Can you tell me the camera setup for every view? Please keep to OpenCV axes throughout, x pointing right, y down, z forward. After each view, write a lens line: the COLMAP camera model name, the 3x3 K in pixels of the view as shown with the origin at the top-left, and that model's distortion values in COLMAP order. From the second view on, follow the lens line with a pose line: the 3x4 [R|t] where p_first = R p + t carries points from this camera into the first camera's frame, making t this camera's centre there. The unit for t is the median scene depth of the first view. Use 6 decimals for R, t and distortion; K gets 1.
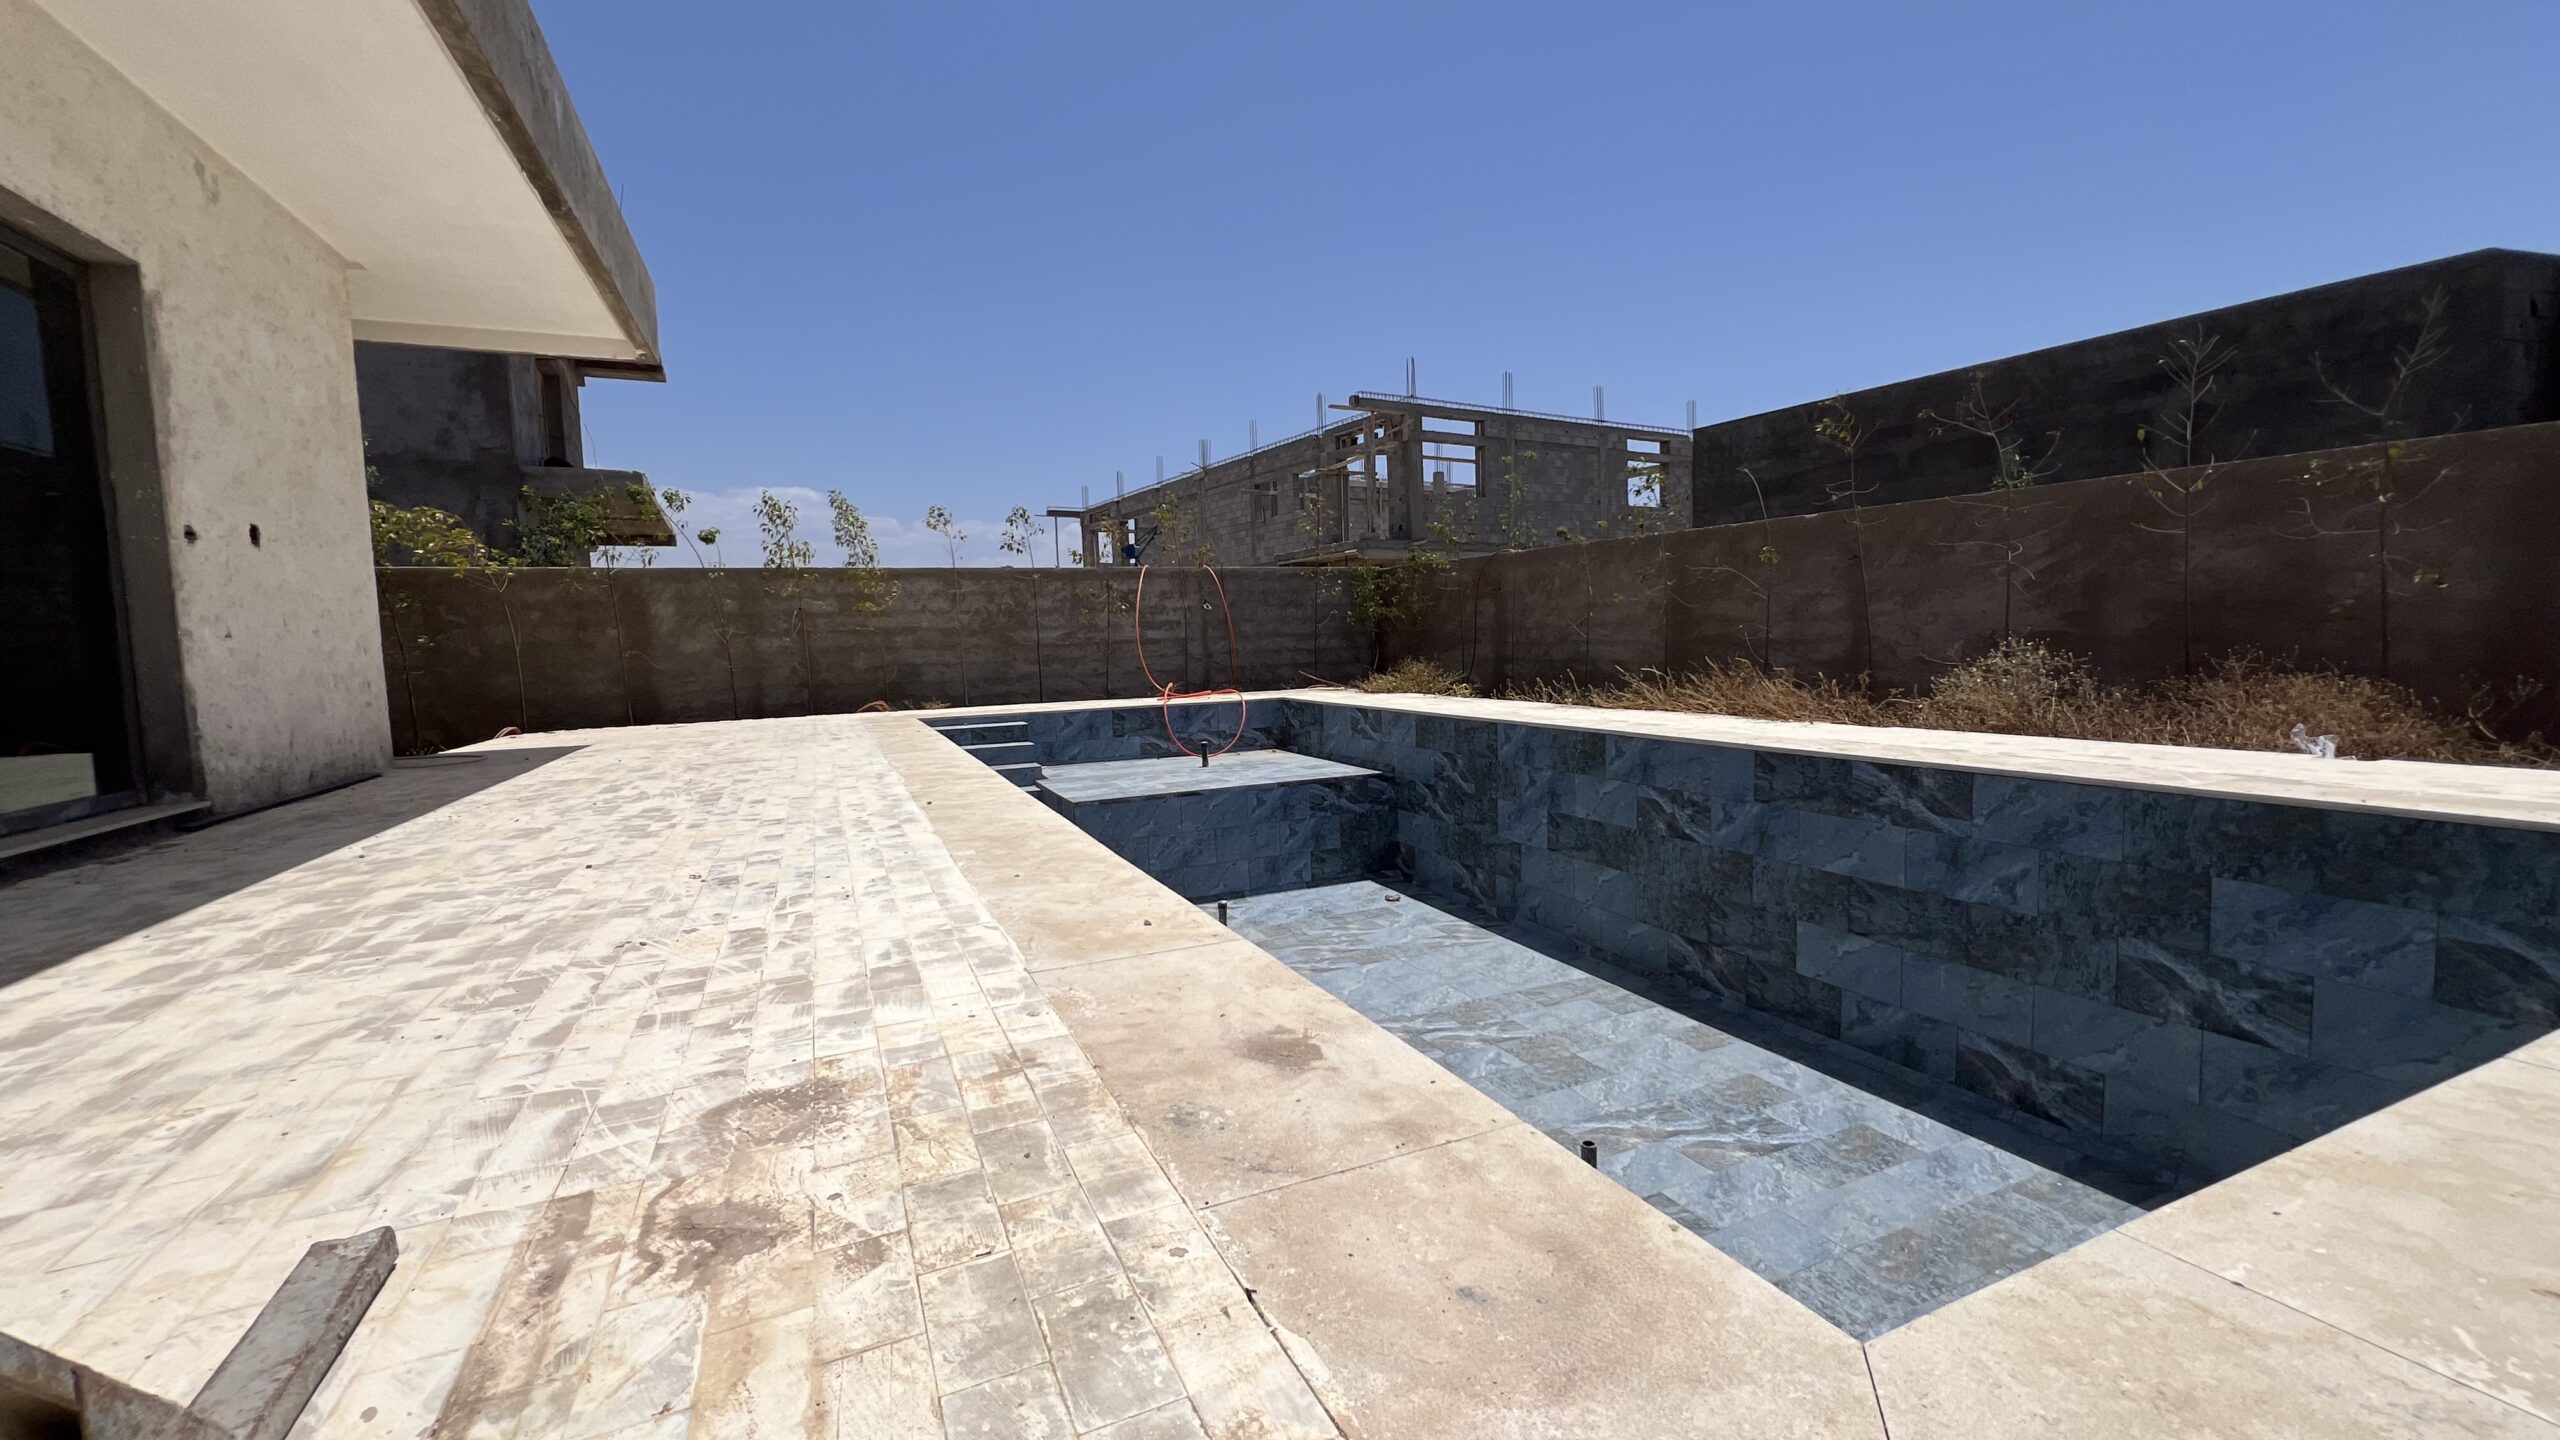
lens RADIAL K [[1025.4, 0, 1273.4], [0, 1025.4, 712.6], [0, 0, 1]] dist [-0.003660, 0.000477]
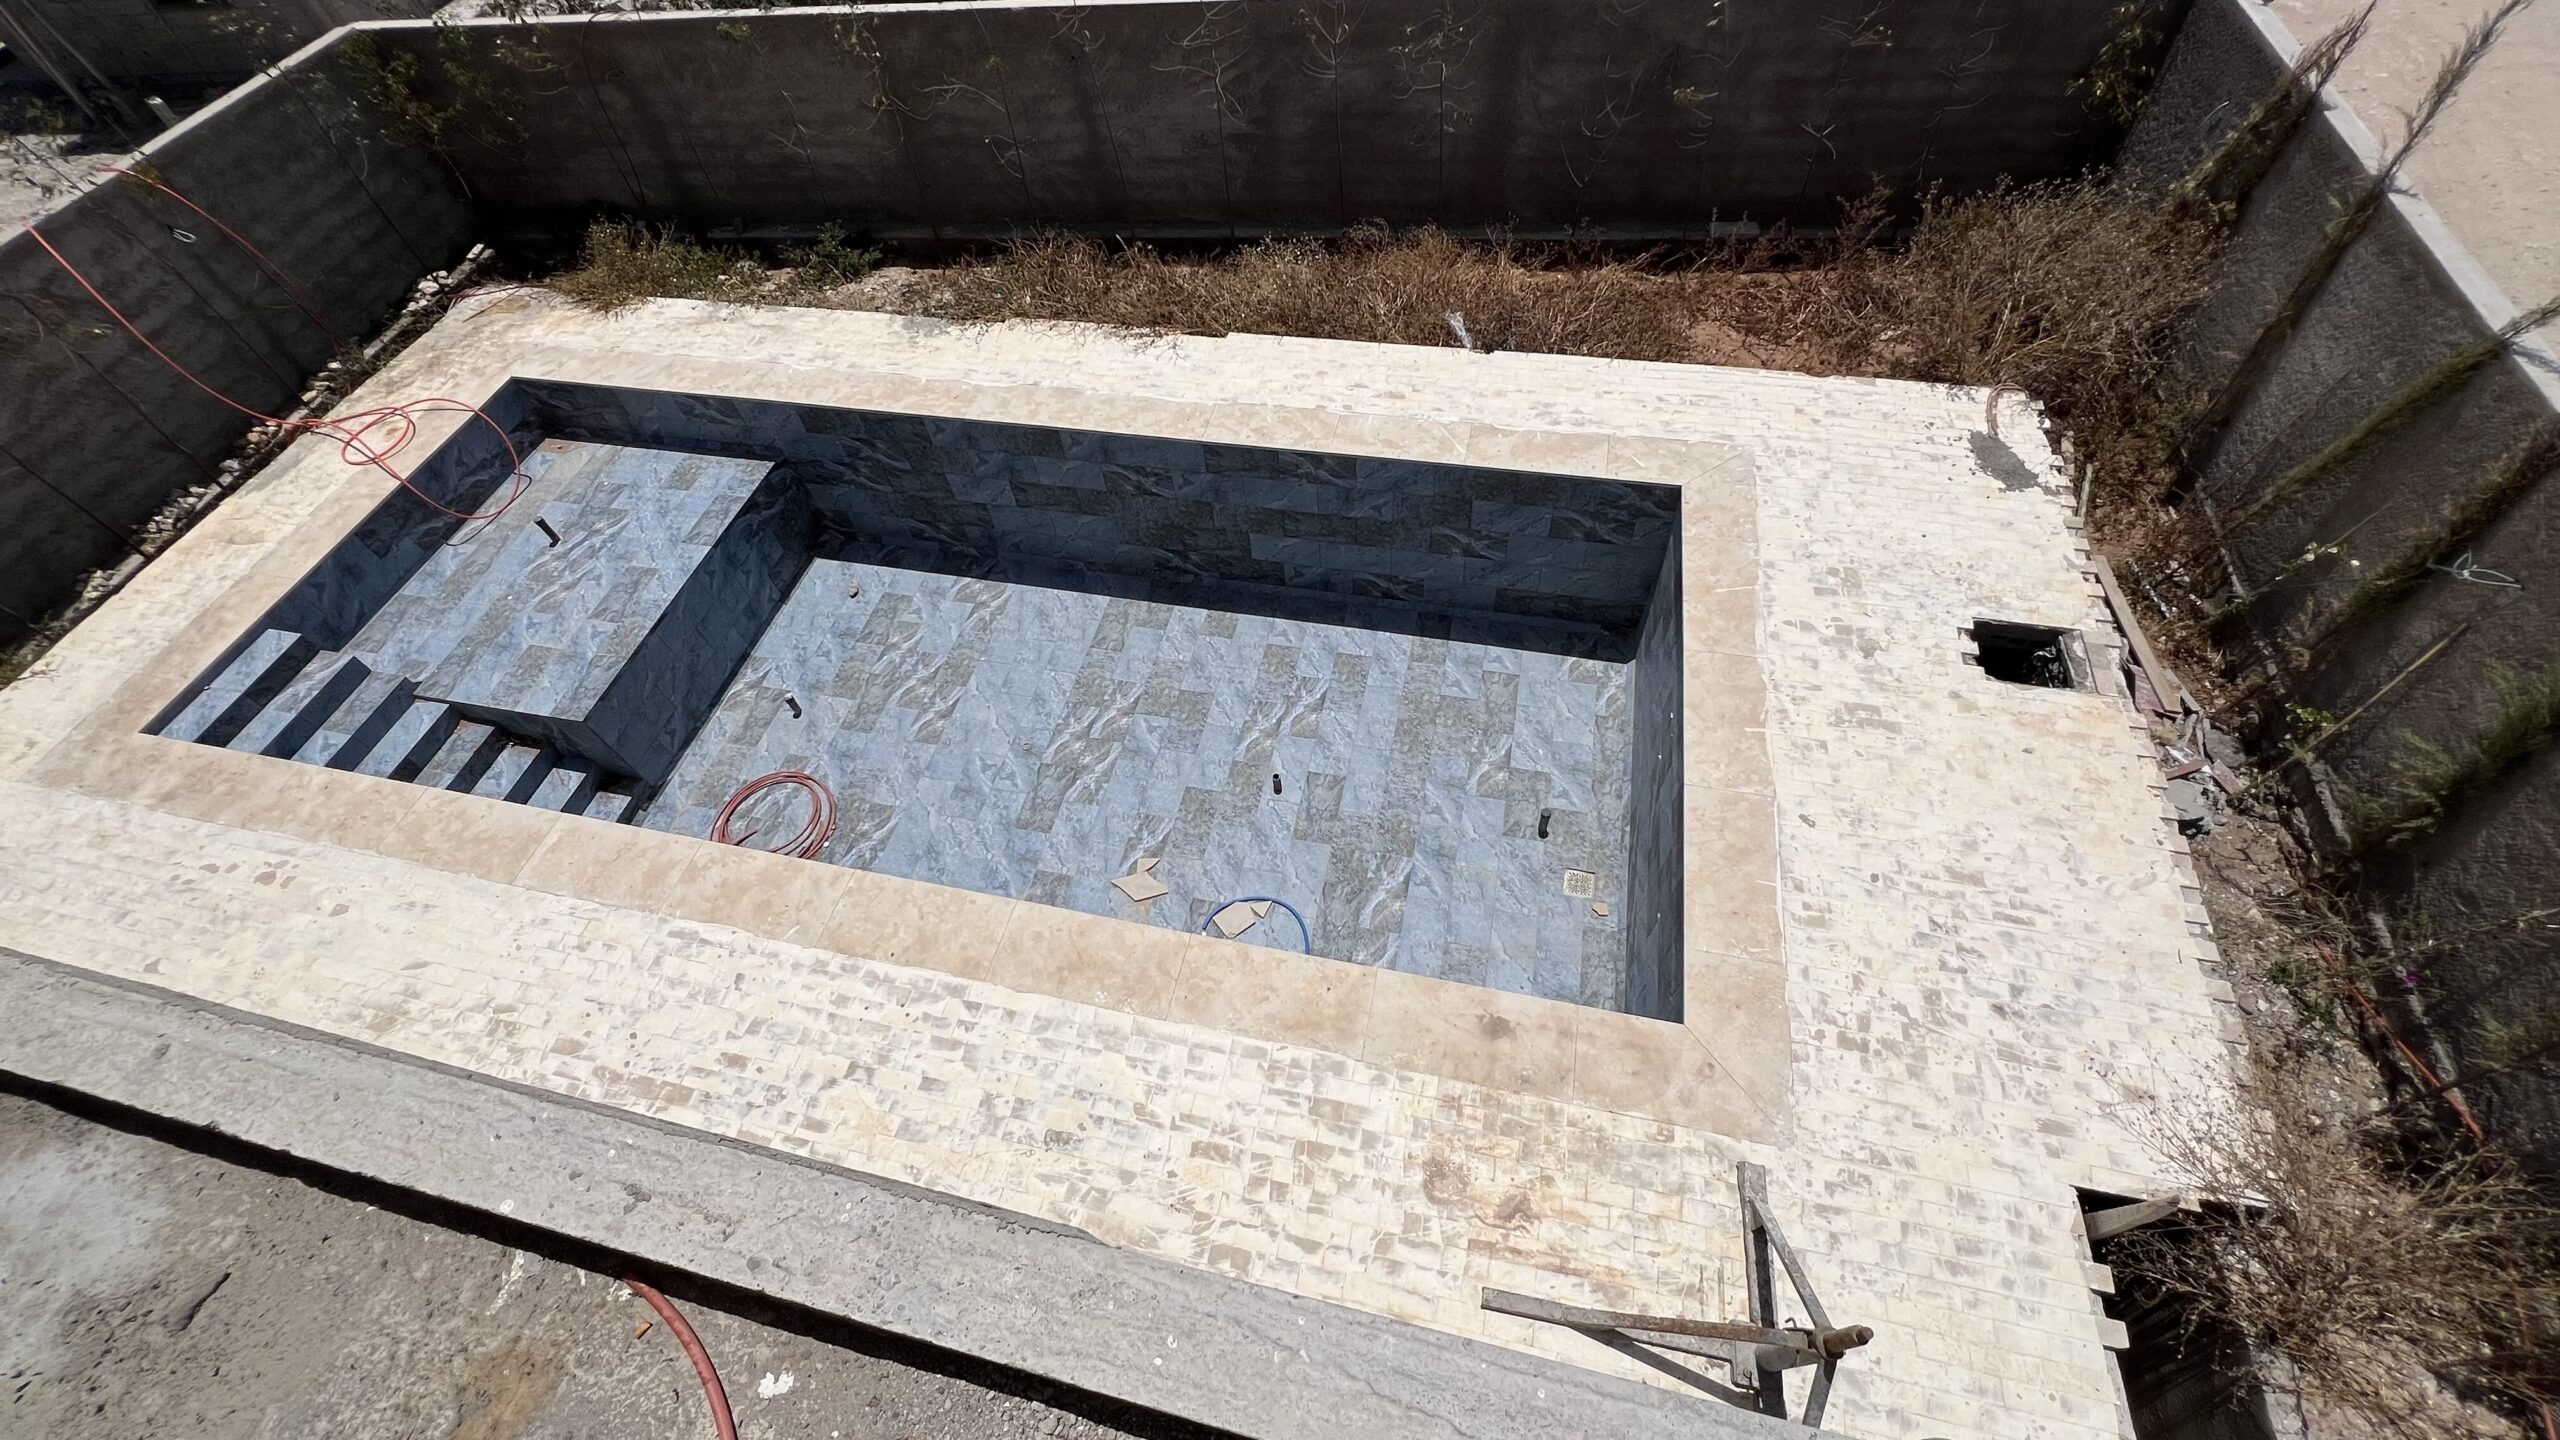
lens RADIAL K [[1025.4, 0, 1273.4], [0, 1025.4, 712.6], [0, 0, 1]] dist [-0.003660, 0.000477]
pose [[0.604398, -0.648866, 0.462251, -0.395807], [0.114738, 0.645066, 0.755464, -0.878599], [-0.788377, -0.403563, 0.464326, 0.167305]]
